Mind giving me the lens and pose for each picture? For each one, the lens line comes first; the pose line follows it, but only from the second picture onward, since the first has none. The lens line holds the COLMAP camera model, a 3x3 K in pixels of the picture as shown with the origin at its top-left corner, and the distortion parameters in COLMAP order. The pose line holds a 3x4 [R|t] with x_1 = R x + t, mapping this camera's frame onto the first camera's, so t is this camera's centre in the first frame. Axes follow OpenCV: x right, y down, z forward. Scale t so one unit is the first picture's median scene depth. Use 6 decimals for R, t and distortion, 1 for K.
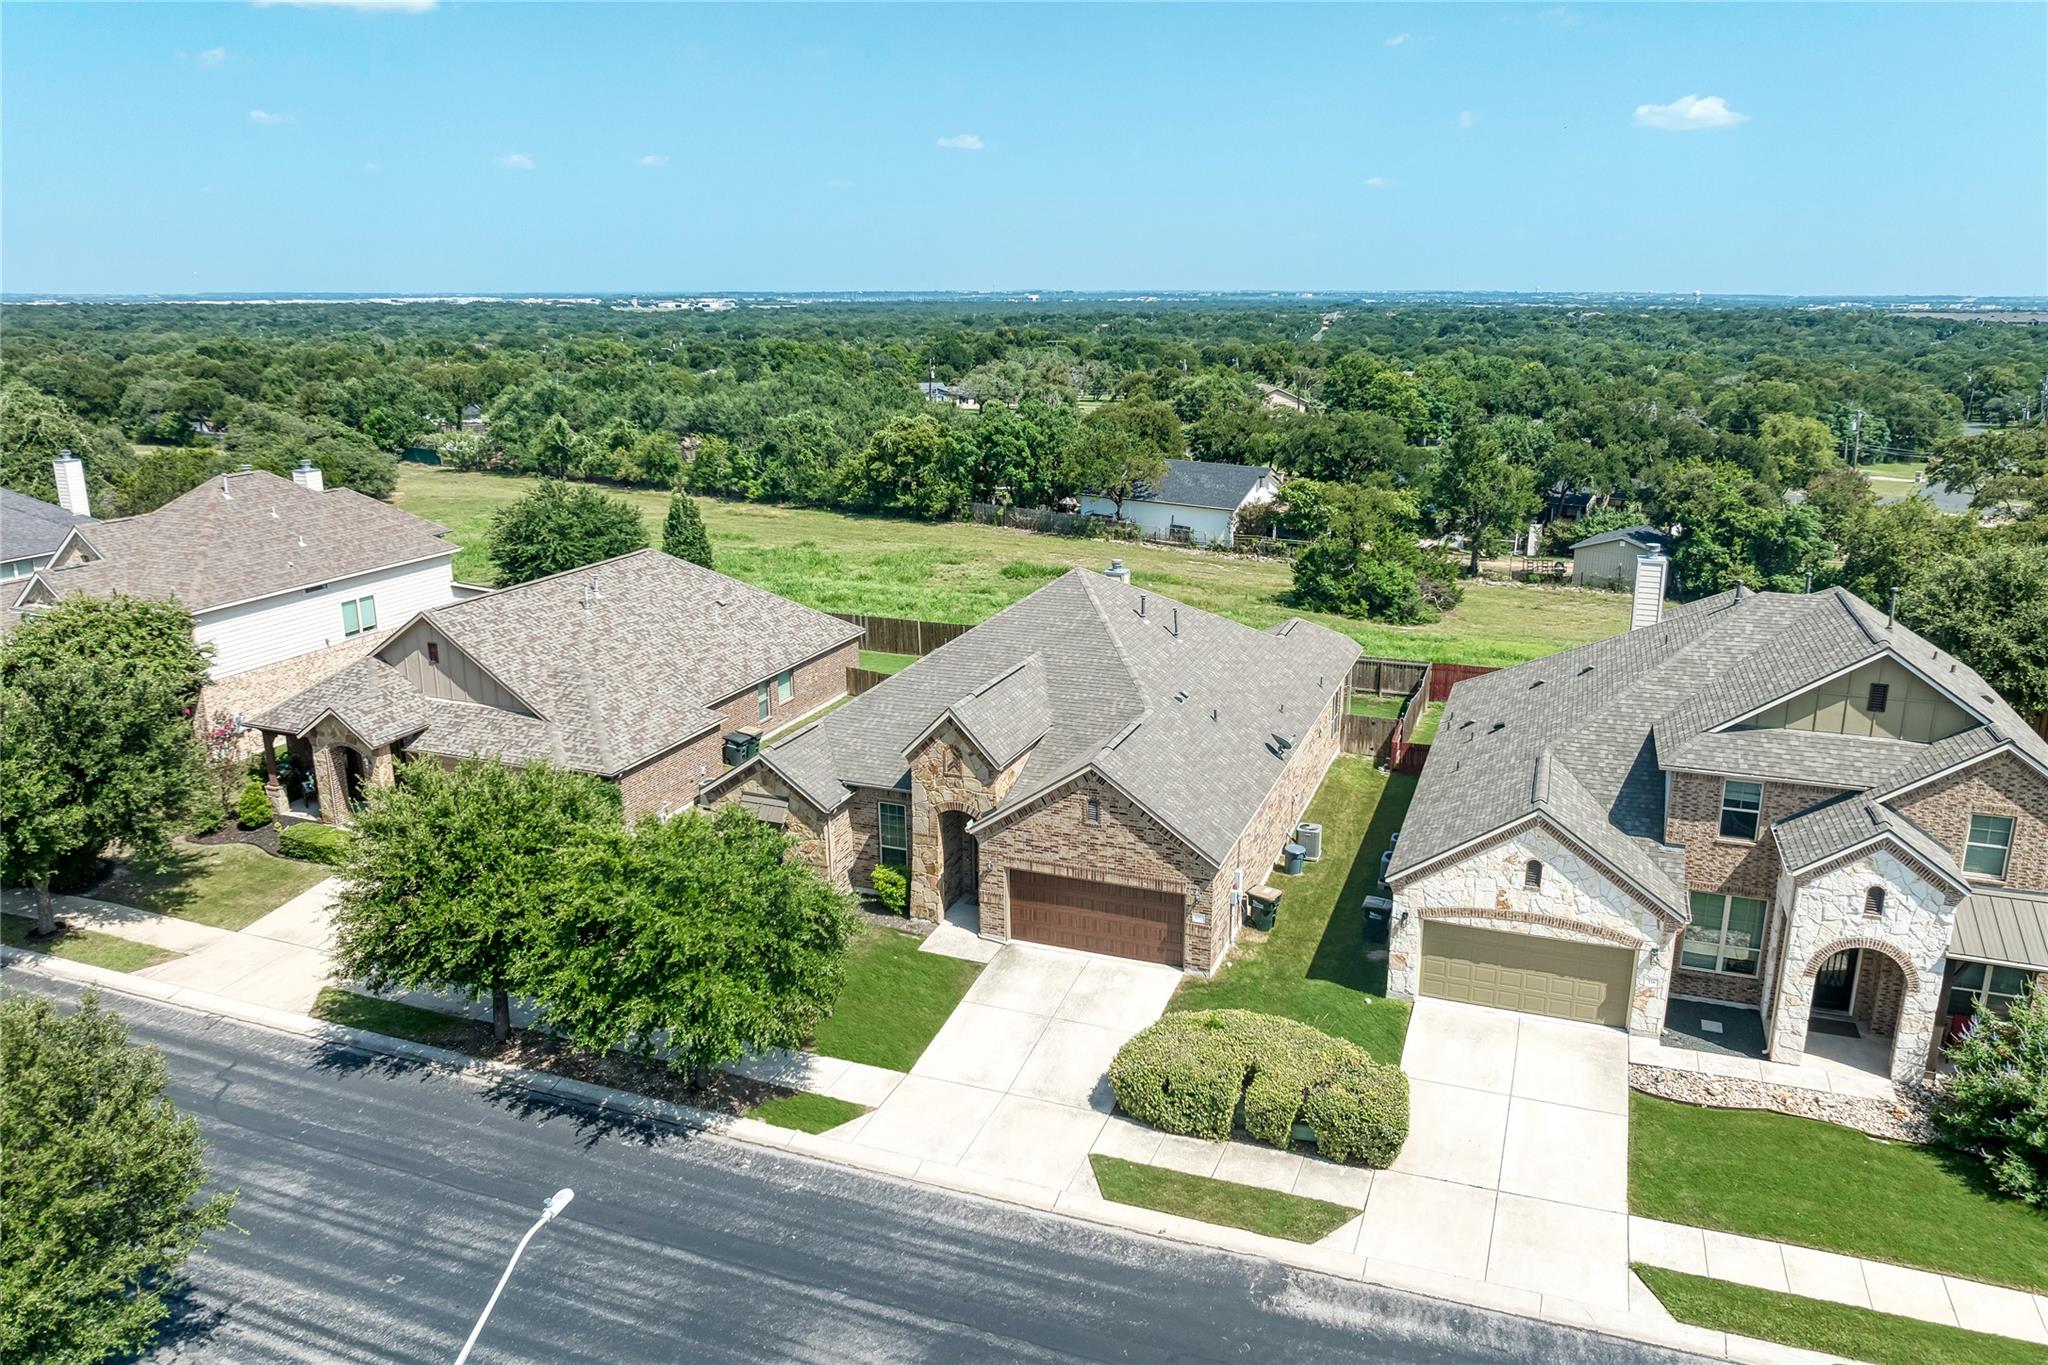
lens RADIAL K [[1460.8, 0, 1015.3], [0, 1460.8, 682.8], [0, 0, 1]] dist [-0.033123, -0.009170]
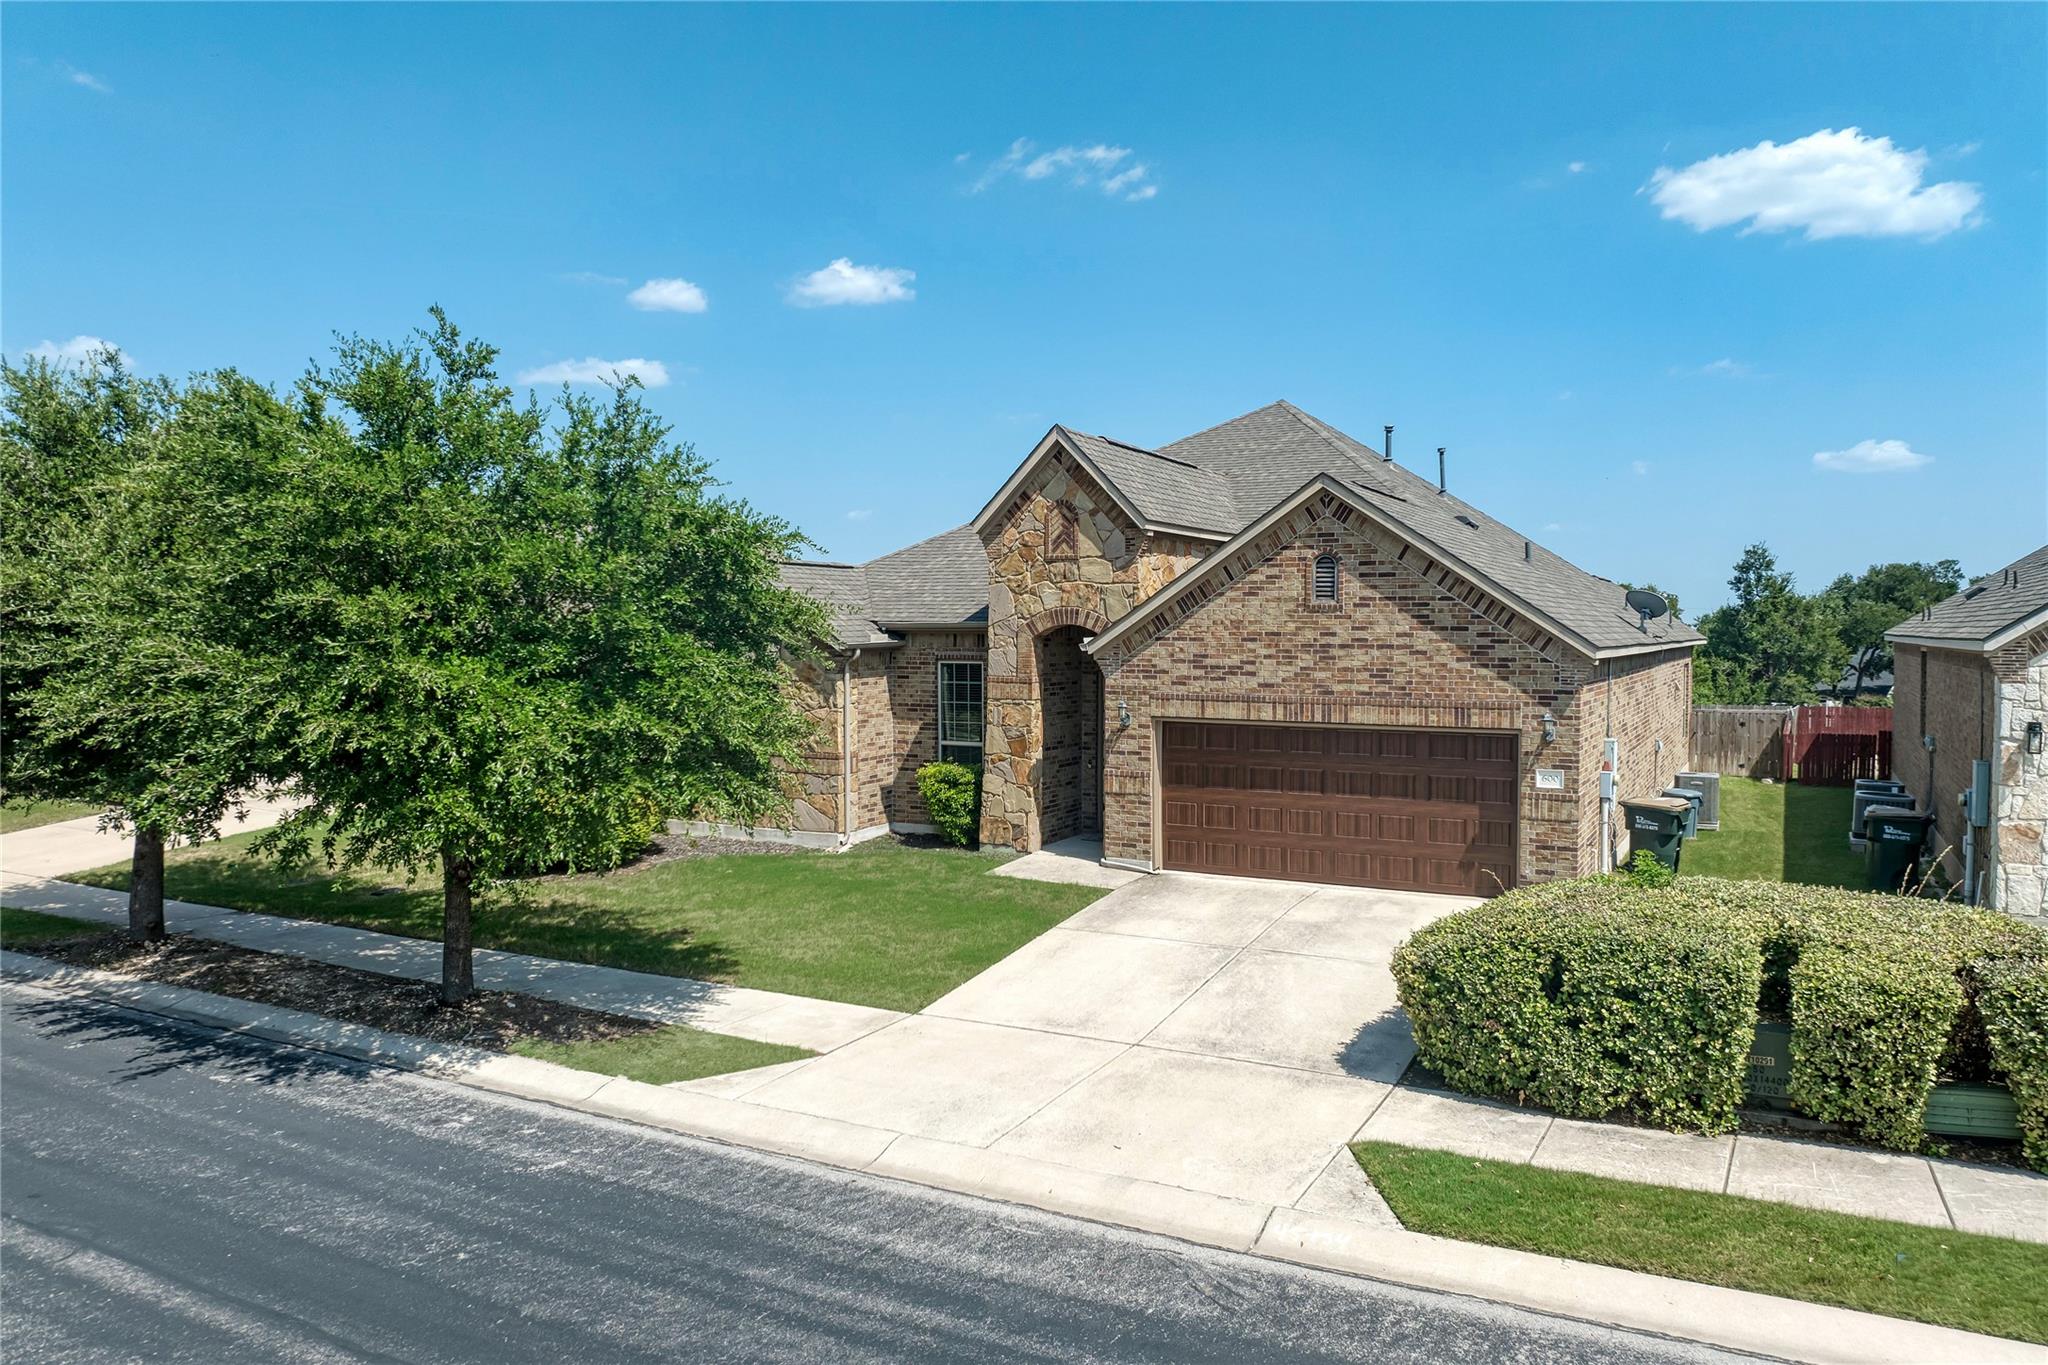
lens RADIAL K [[1460.8, 0, 1015.3], [0, 1460.8, 682.8], [0, 0, 1]] dist [-0.033123, -0.009170]
pose [[0.992215, 0.012697, -0.123889, 0.009023], [-0.040030, 0.974517, -0.220715, 0.241201], [0.117930, 0.223956, 0.967438, 0.499722]]
